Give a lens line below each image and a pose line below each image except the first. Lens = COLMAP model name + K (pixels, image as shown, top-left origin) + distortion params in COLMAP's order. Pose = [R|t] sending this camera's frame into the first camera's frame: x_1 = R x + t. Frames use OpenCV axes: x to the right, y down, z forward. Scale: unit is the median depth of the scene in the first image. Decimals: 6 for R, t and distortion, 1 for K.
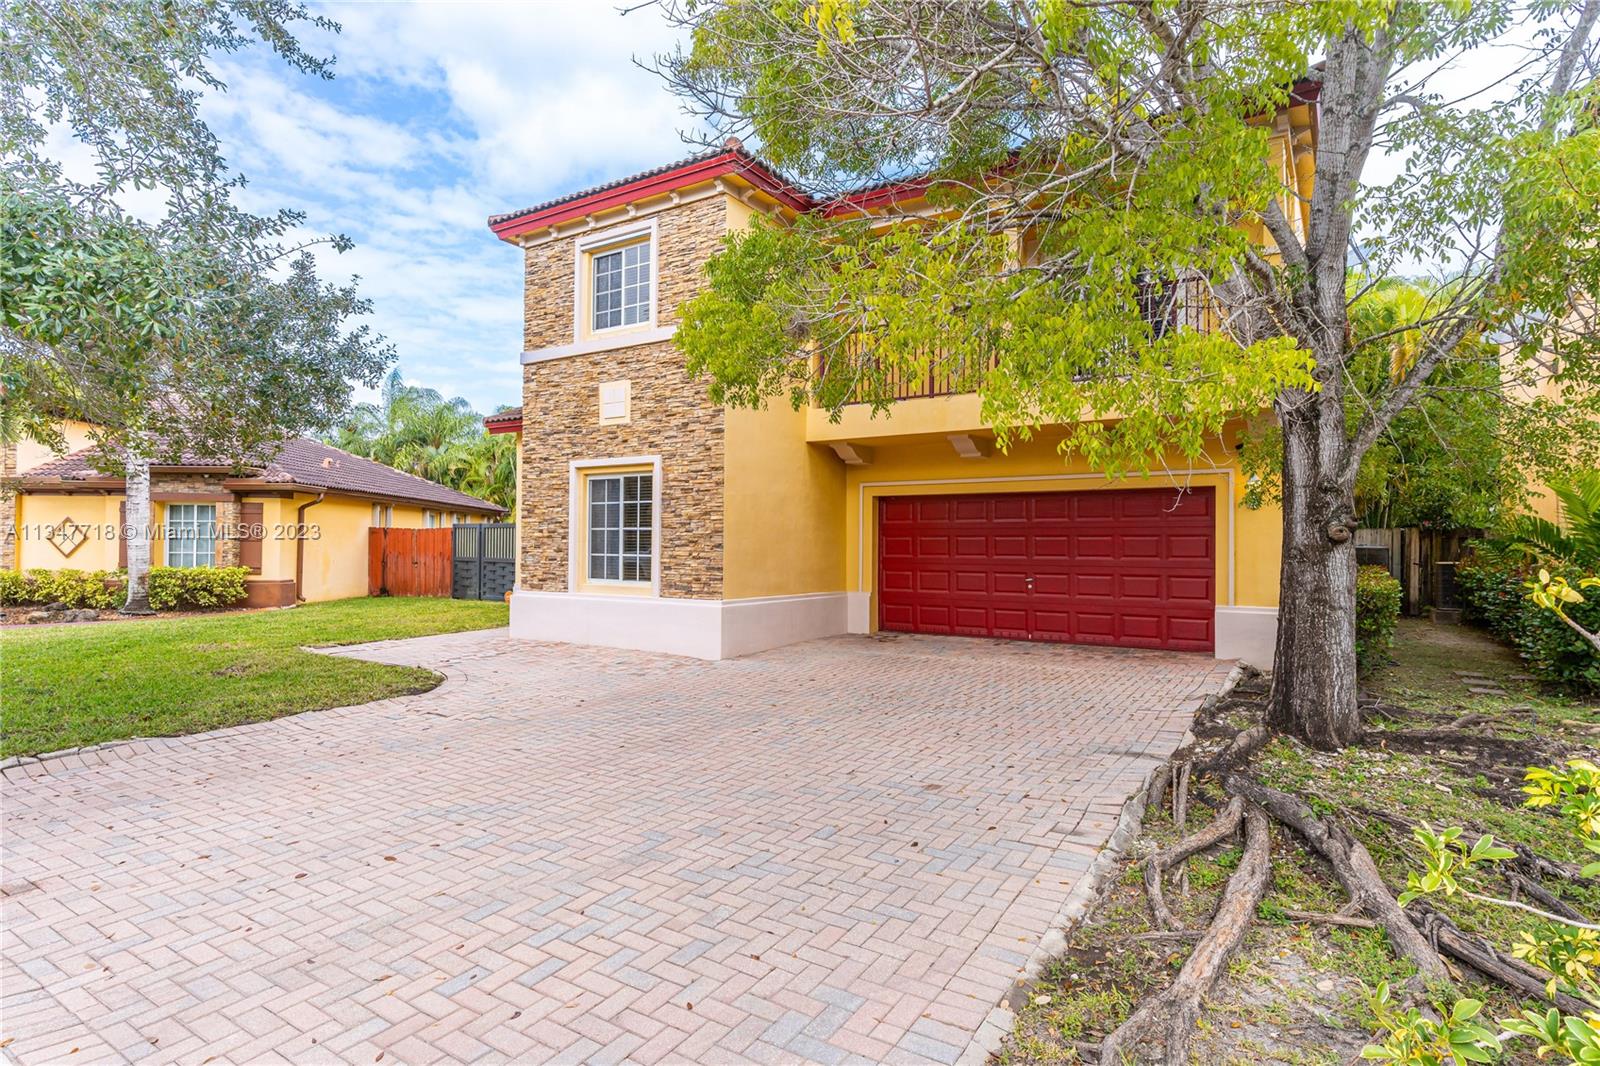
lens RADIAL K [[831.7, 0, 851.1], [0, 831.7, 523.2], [0, 0, 1]] dist [0.001806, 0.000545]
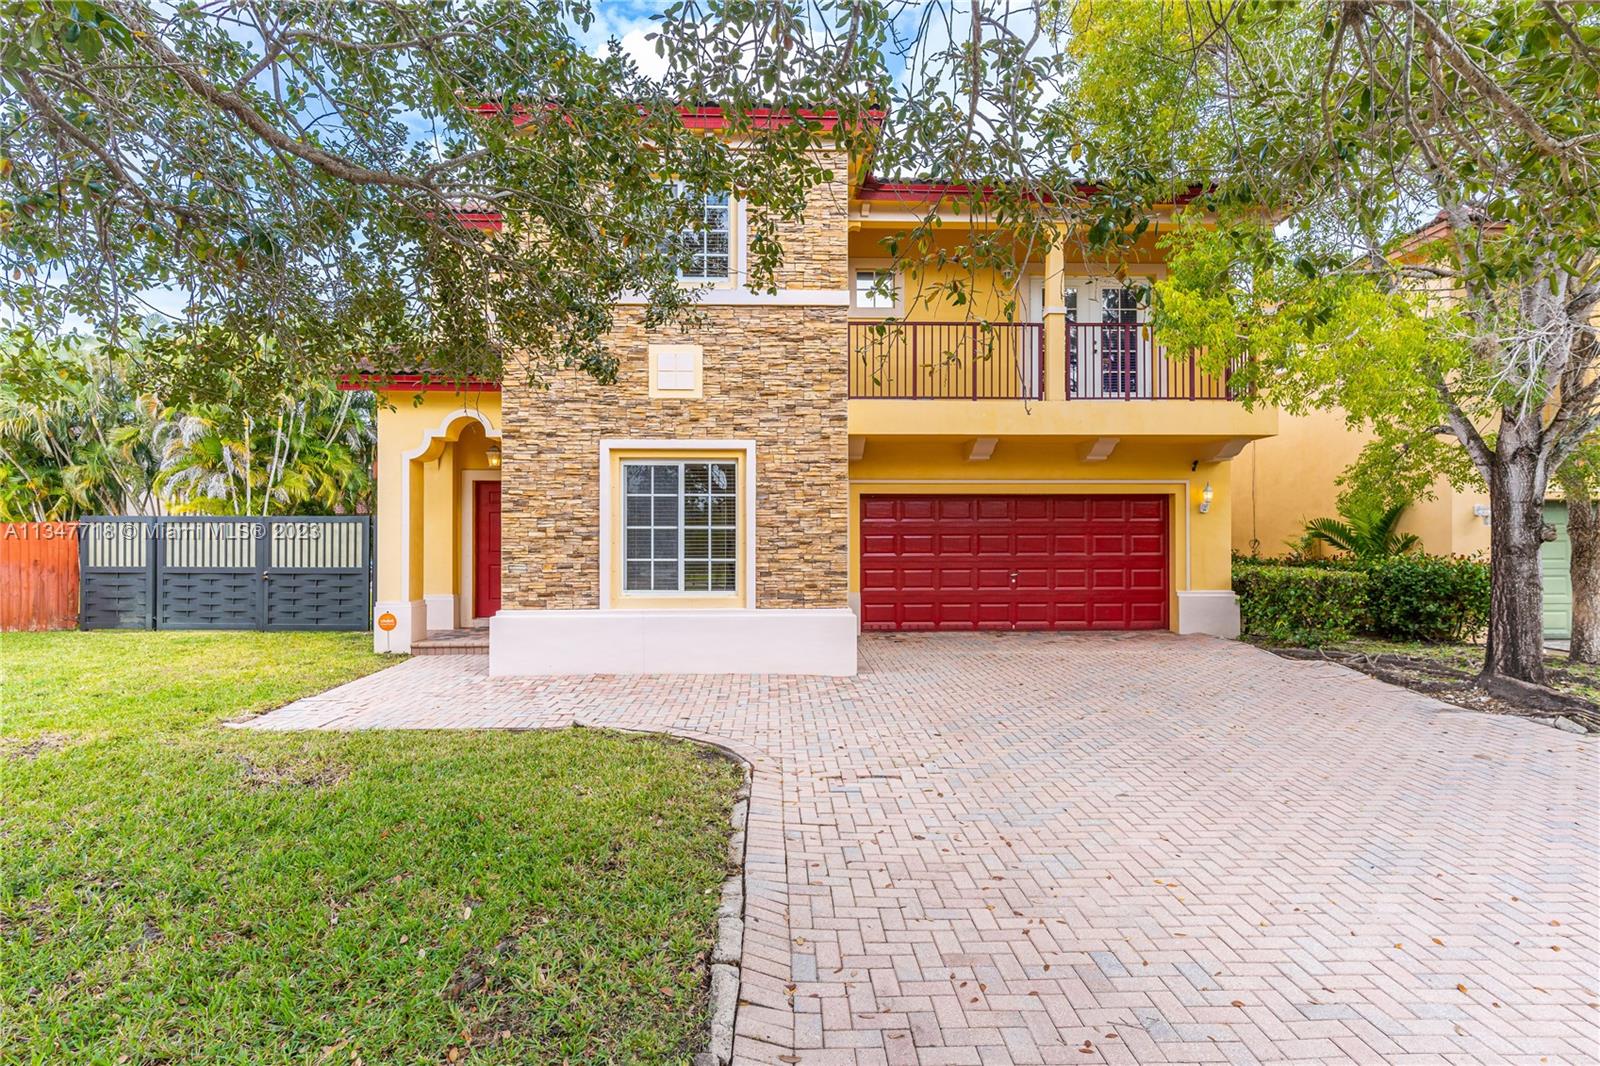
lens RADIAL K [[816.8, 0, 805.9], [0, 816.8, 526.8], [0, 0, 1]] dist [0.005960, 0.001794]
pose [[0.832141, 0.001812, 0.554562, -0.634192], [-0.008990, 0.999907, 0.010222, -0.003291], [-0.554492, -0.013492, 0.832080, 0.275244]]
